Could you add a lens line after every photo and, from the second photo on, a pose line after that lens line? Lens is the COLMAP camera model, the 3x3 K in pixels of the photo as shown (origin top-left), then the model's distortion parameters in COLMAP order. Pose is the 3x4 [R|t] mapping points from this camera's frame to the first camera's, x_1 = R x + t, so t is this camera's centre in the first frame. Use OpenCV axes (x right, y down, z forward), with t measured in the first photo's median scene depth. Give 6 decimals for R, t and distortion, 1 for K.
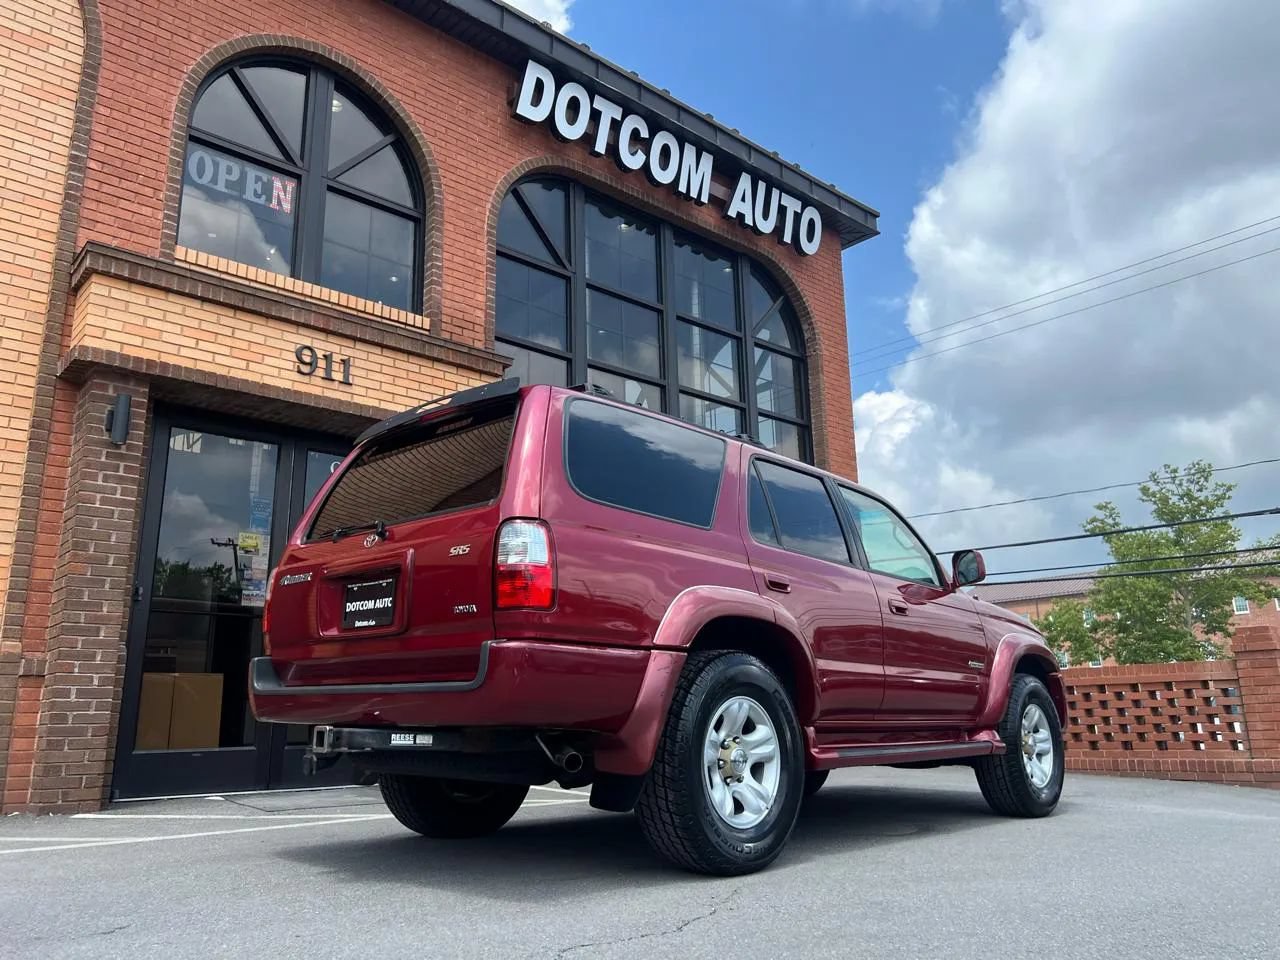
lens RADIAL K [[958.6, 0, 639.1], [0, 958.6, 474.4], [0, 0, 1]] dist [0.044720, -0.048207]
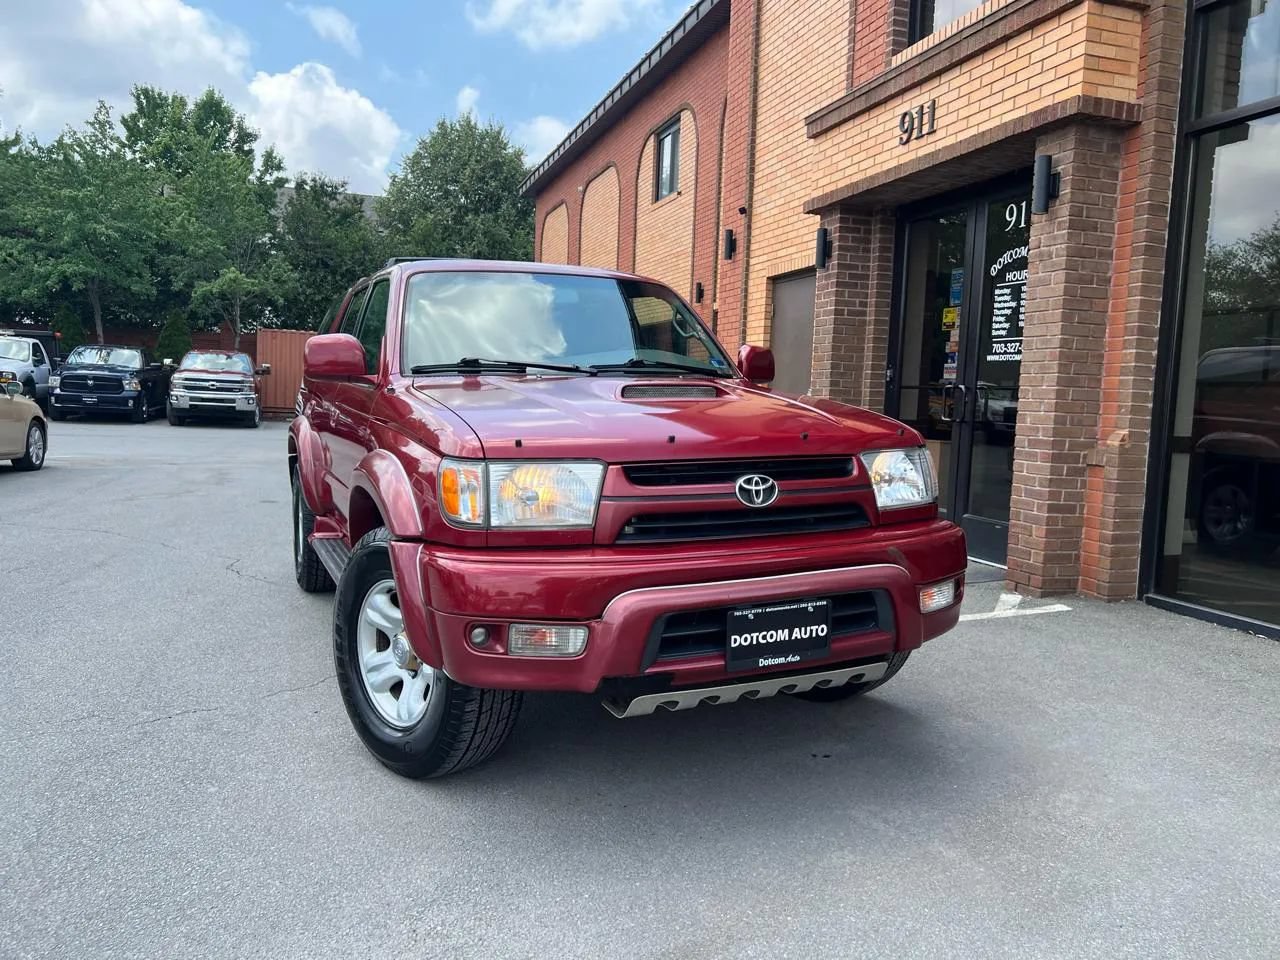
lens RADIAL K [[958.6, 0, 650.5], [0, 958.6, 484.7], [0, 0, 1]] dist [0.044720, -0.048207]
pose [[-0.385063, 0.088955, -0.918593, 0.671450], [0.202462, 0.979239, 0.009958, 0.169978], [0.900409, -0.182146, -0.395079, 1.081694]]
